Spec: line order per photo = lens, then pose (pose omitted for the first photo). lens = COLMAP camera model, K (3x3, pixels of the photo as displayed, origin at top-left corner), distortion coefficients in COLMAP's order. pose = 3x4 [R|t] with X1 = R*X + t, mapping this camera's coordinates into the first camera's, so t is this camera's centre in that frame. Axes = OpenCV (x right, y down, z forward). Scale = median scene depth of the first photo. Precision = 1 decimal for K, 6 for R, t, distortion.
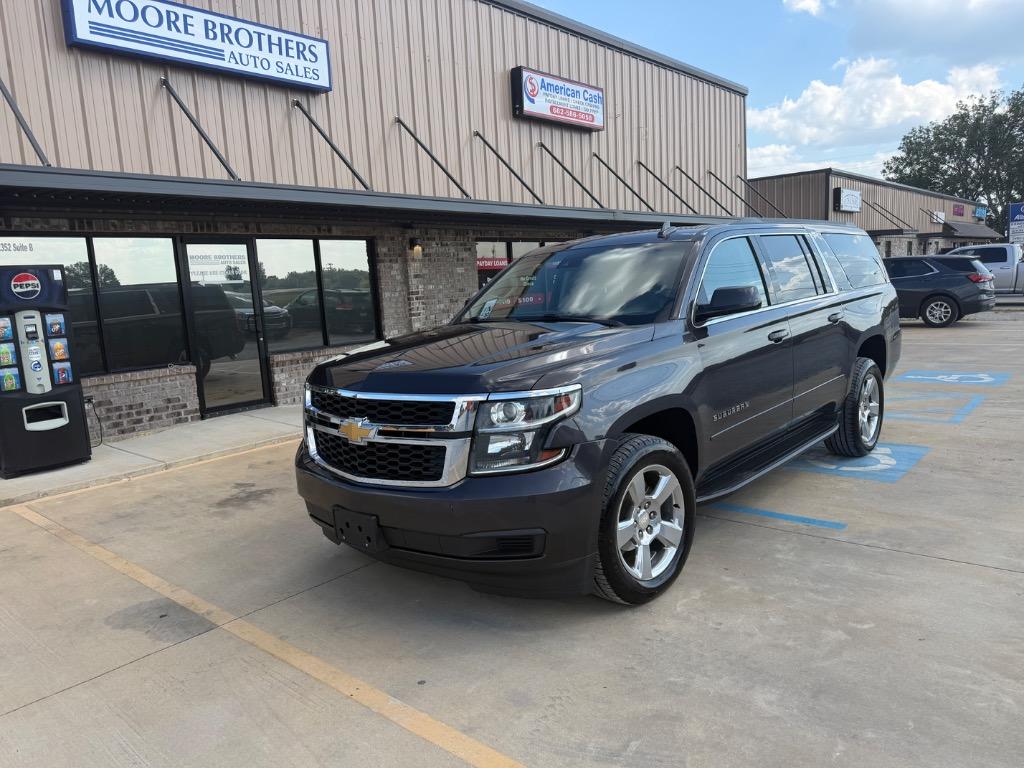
lens RADIAL K [[725.3, 0, 508.2], [0, 725.3, 386.1], [0, 0, 1]] dist [0.016089, -0.019019]
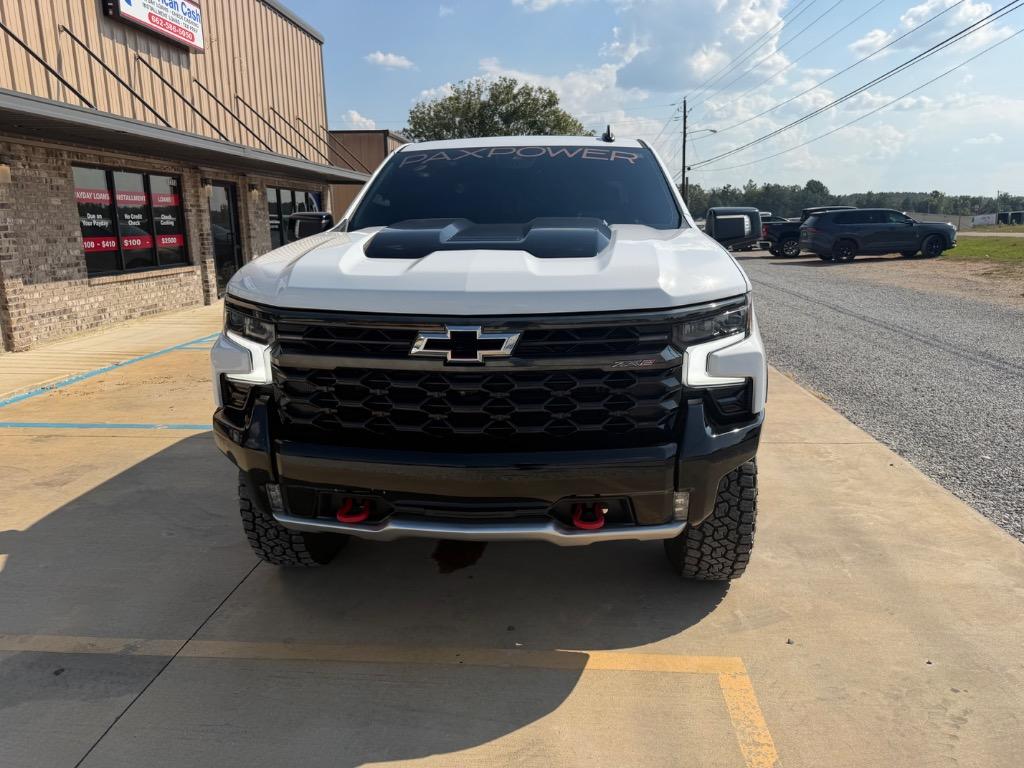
lens RADIAL K [[734.9, 0, 515.3], [0, 734.9, 385.5], [0, 0, 1]] dist [0.001426, -0.003922]
pose [[0.797487, -0.085495, 0.597248, -0.219339], [0.053210, 0.996018, 0.071529, 0.008140], [-0.600986, -0.025264, 0.798860, 0.080939]]
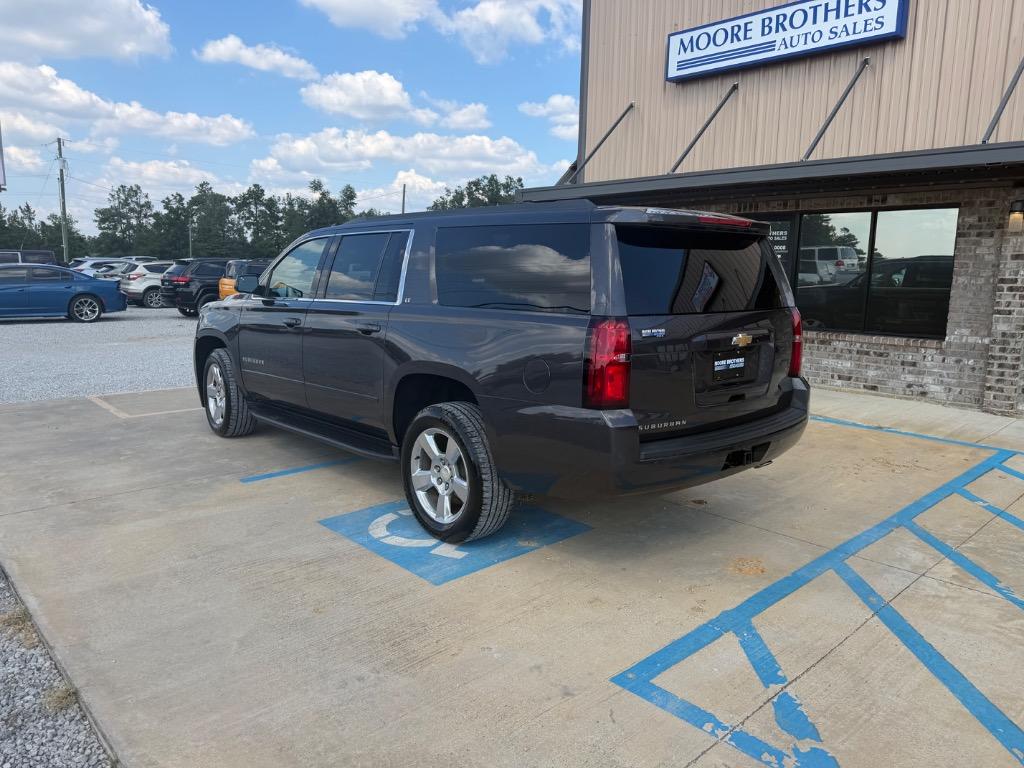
lens RADIAL K [[729.8, 0, 508.5], [0, 729.8, 382.5], [0, 0, 1]] dist [0.009132, -0.008841]
pose [[-0.102965, 0.210120, -0.972238, 0.783807], [-0.150819, 0.962835, 0.224061, -0.152544], [0.983185, 0.169702, -0.067448, 0.747061]]
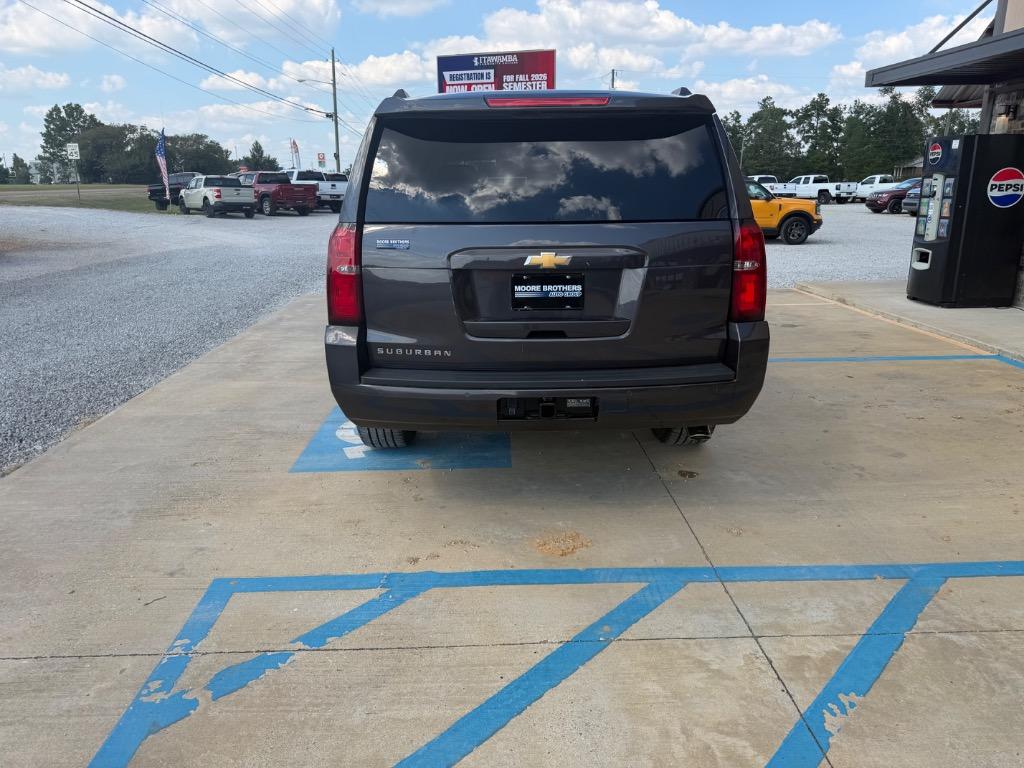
lens RADIAL K [[725.2, 0, 505.8], [0, 725.2, 385.8], [0, 0, 1]] dist [0.035710, -0.048448]
pose [[-0.735382, 0.242190, -0.632896, 0.583254], [-0.046205, 0.913860, 0.403393, -0.181336], [0.676076, 0.325891, -0.660846, 1.074584]]
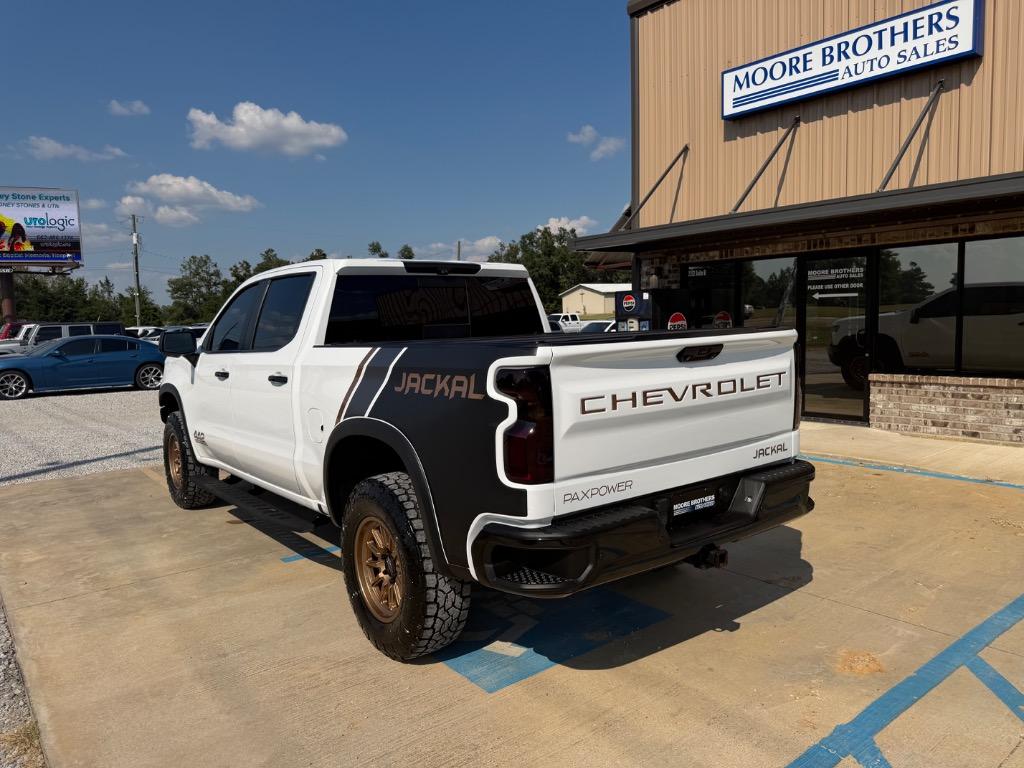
lens RADIAL K [[734.8, 0, 507.3], [0, 734.8, 384.9], [0, 0, 1]] dist [0.006675, -0.011024]
pose [[-0.177888, 0.149856, -0.972573, 0.735358], [-0.102093, 0.980193, 0.169704, -0.151667], [0.978741, 0.129481, -0.159065, 0.744347]]
